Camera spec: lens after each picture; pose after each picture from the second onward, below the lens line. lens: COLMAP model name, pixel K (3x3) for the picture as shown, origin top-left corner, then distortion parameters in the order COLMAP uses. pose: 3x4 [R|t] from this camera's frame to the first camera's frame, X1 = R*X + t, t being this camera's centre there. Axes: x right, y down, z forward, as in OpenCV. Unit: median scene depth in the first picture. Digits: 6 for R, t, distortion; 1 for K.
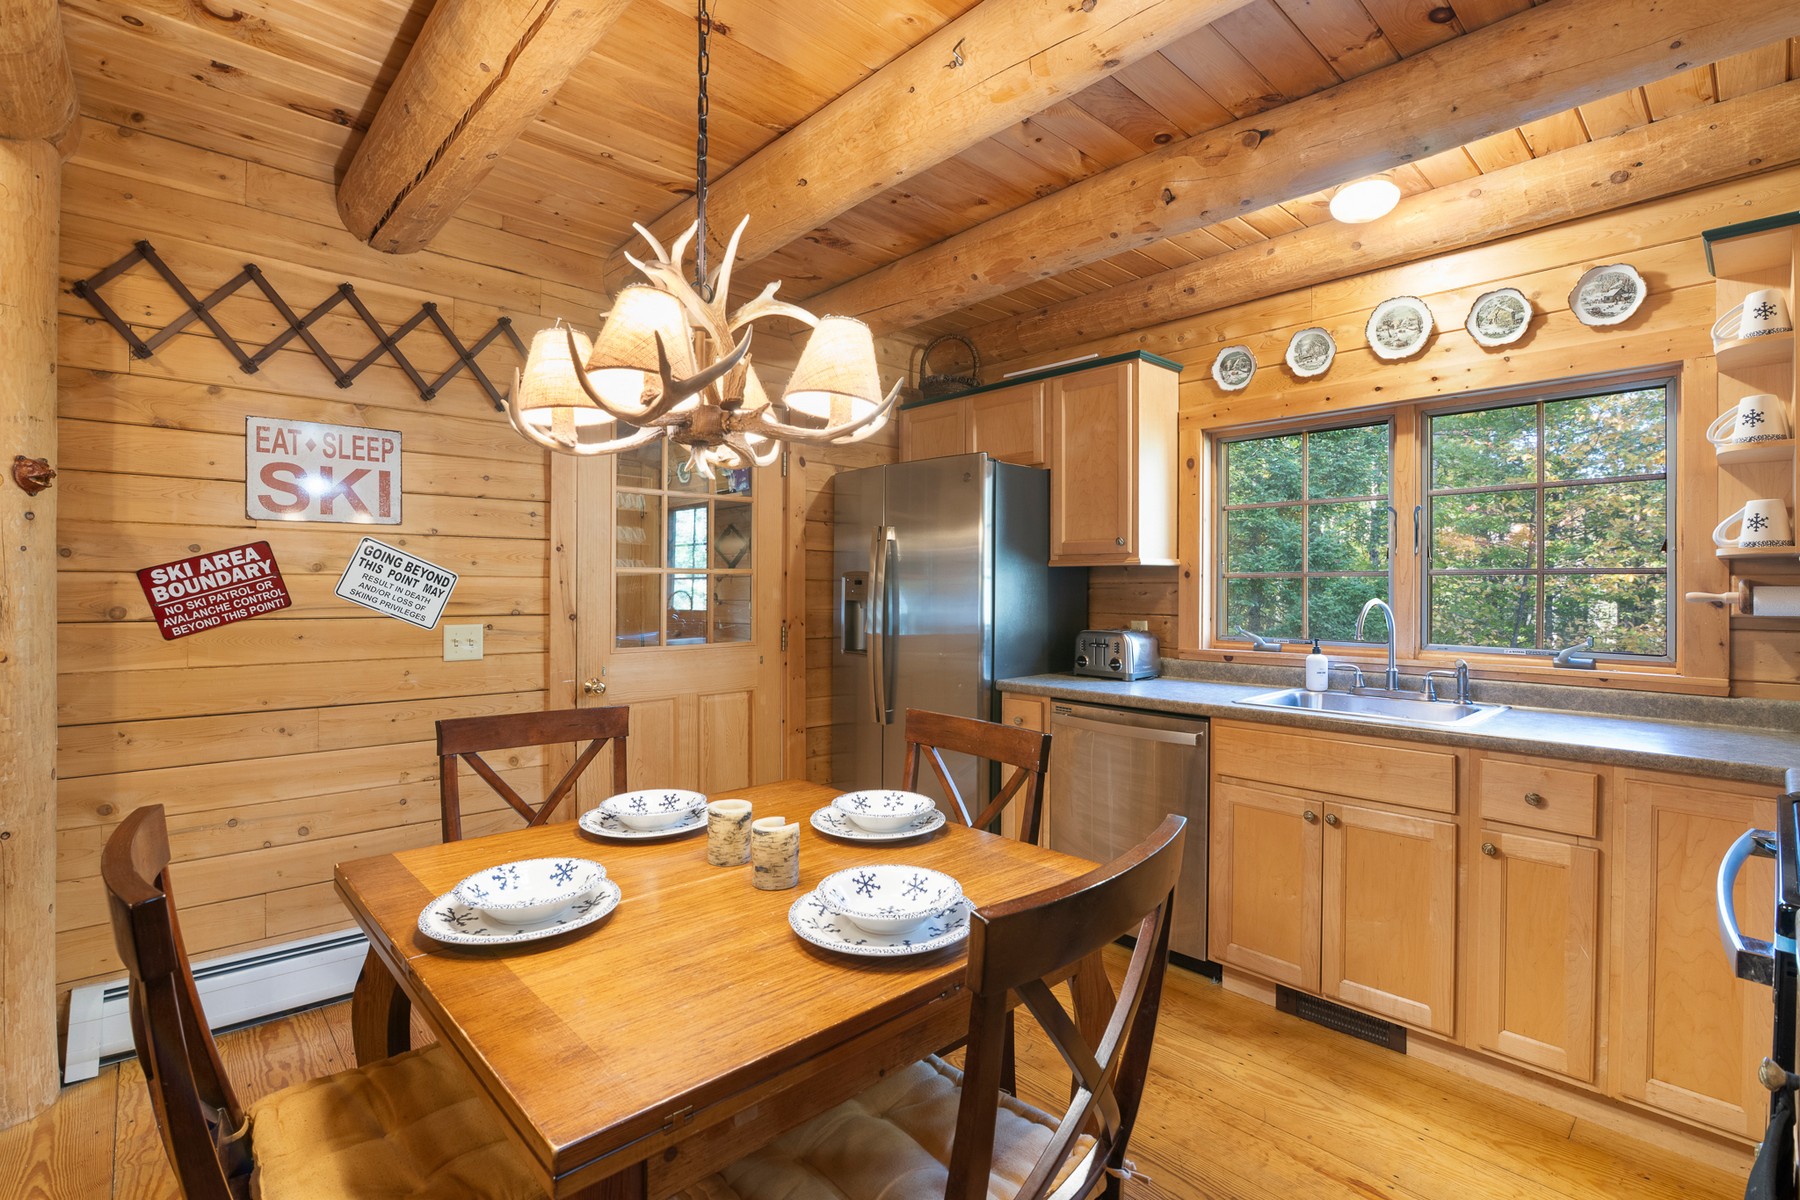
lens RADIAL K [[826.0, 0, 896.9], [0, 826.0, 584.5], [0, 0, 1]] dist [-0.022392, 0.002354]
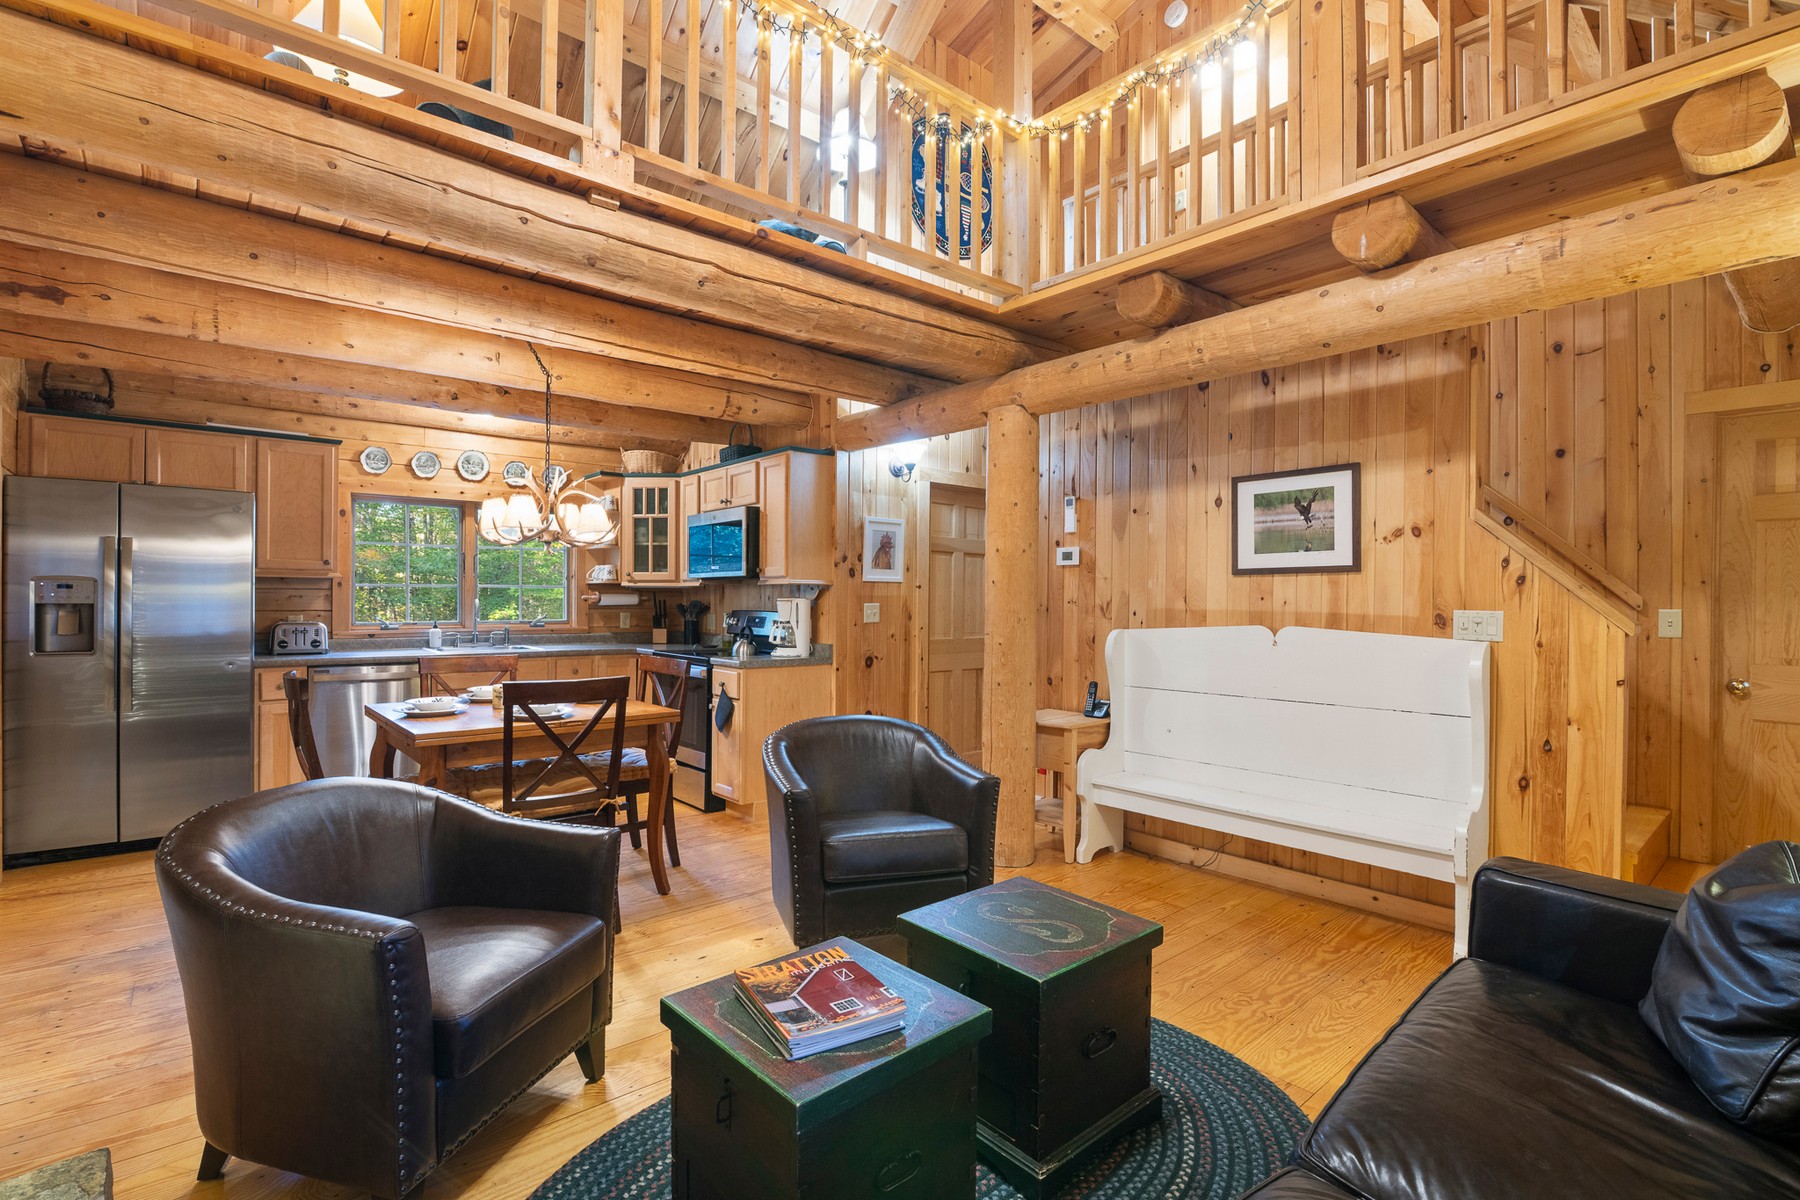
lens RADIAL K [[826.0, 0, 893.4], [0, 826.0, 604.8], [0, 0, 1]] dist [-0.022392, 0.002354]
pose [[0.037712, -0.012337, 0.999212, -1.452371], [-0.010407, 0.999865, 0.012738, -0.004761], [-0.999234, -0.010879, 0.037578, -0.128336]]
